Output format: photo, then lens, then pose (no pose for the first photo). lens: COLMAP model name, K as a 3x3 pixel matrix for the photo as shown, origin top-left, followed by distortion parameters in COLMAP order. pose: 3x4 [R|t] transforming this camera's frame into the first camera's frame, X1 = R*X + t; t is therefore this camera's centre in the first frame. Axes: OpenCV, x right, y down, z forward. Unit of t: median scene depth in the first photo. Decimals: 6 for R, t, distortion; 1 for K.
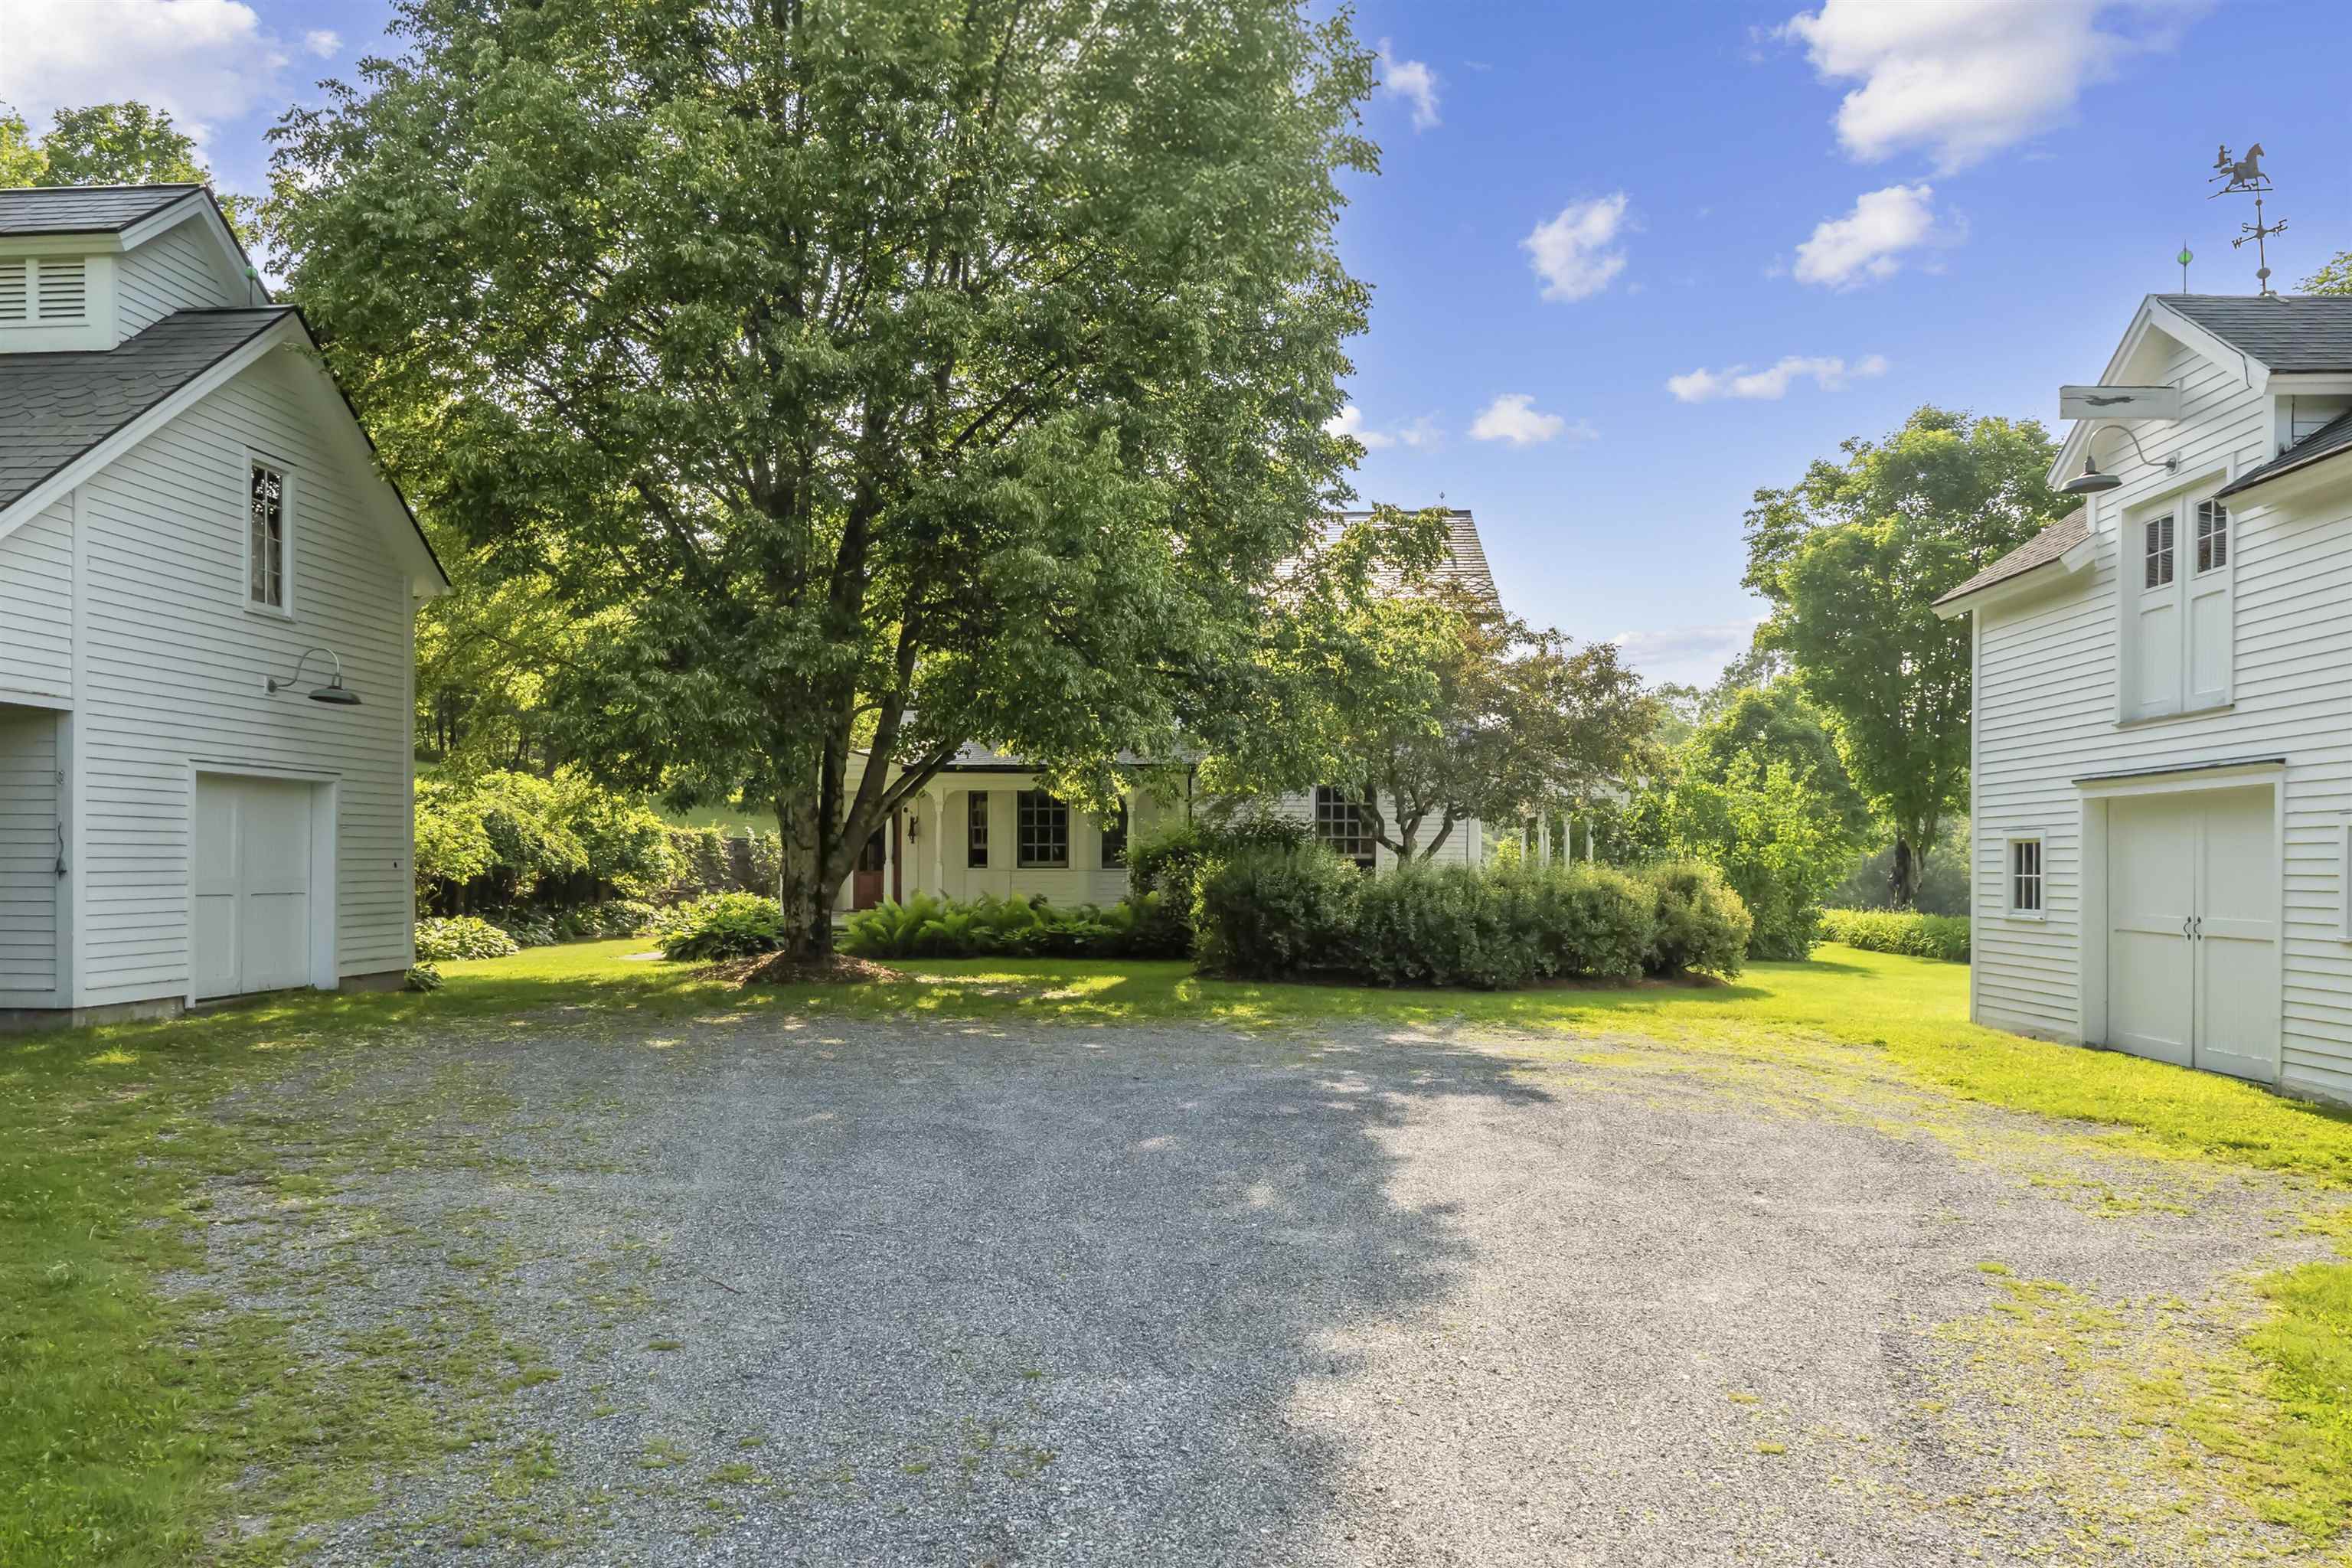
lens RADIAL K [[1603.6, 0, 1176.0], [0, 1603.6, 784.0], [0, 0, 1]] dist [-0.000057, -0.000509]
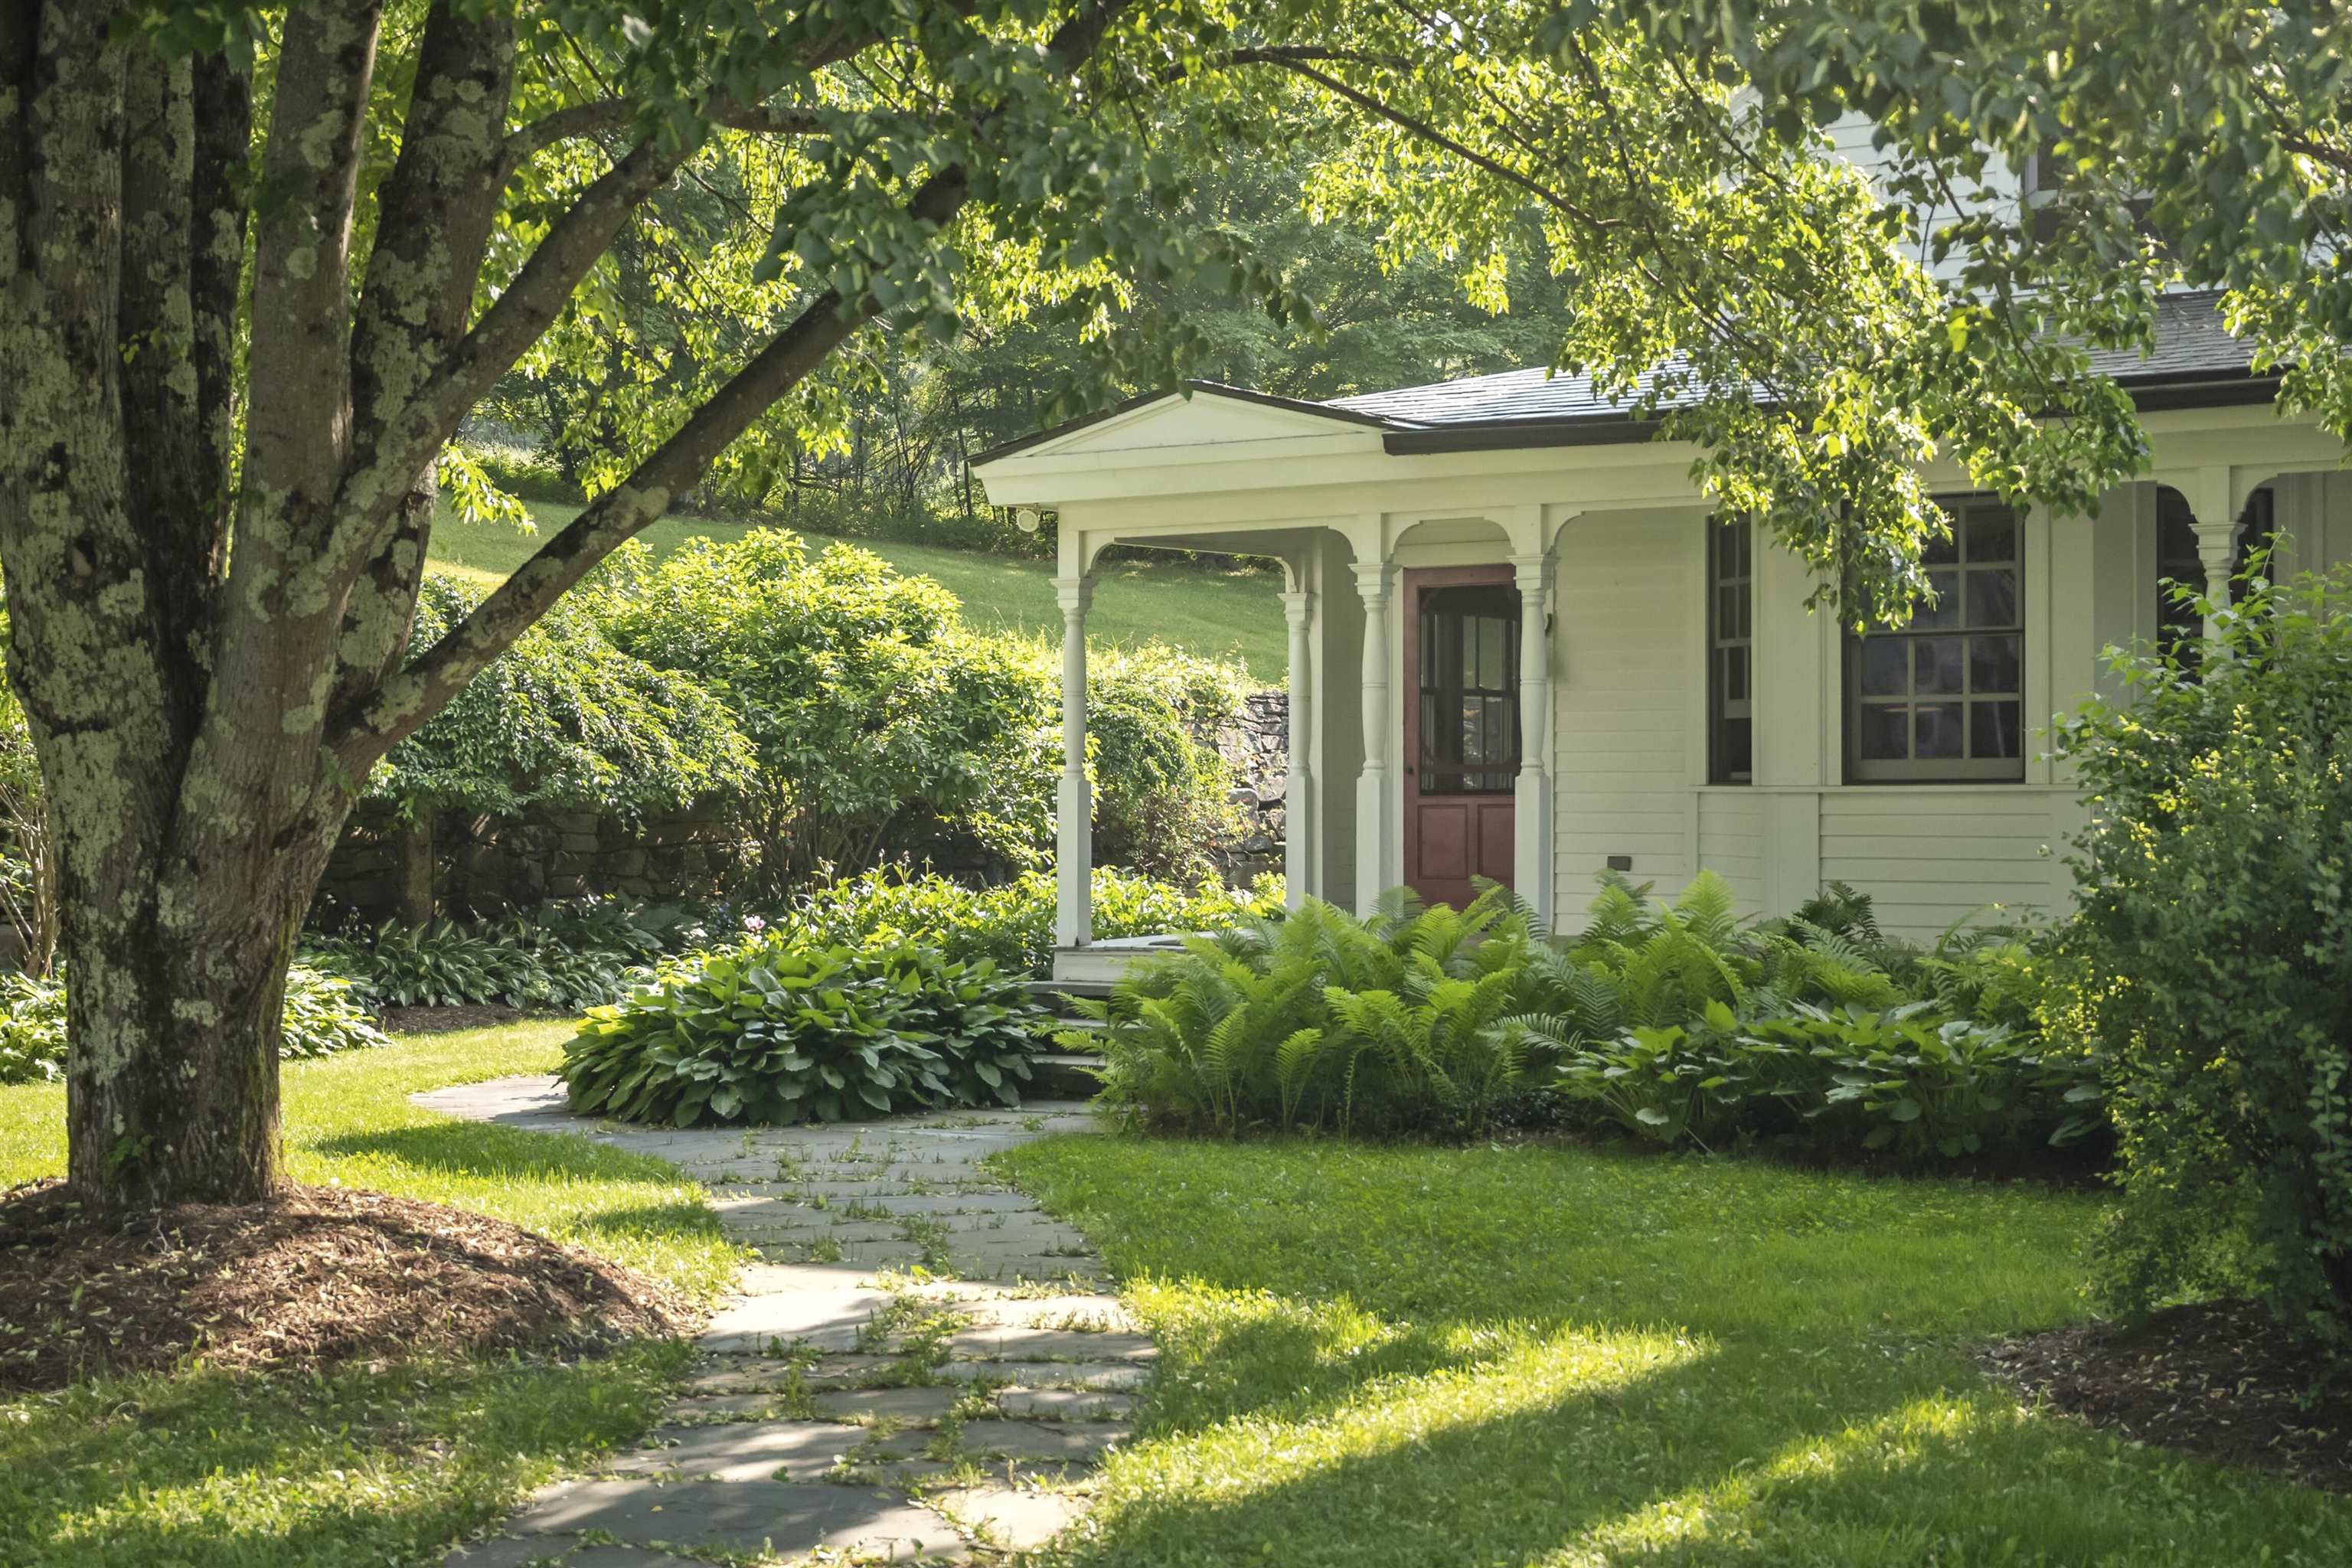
lens RADIAL K [[3310.0, 0, 1176.0], [0, 3310.0, 784.0], [0, 0, 1]] dist [0.005958, -0.003305]
pose [[0.873431, -0.006815, -0.486900, 0.158374], [0.034367, 0.998271, 0.047677, 0.039521], [0.485733, -0.058376, 0.872156, 0.847394]]
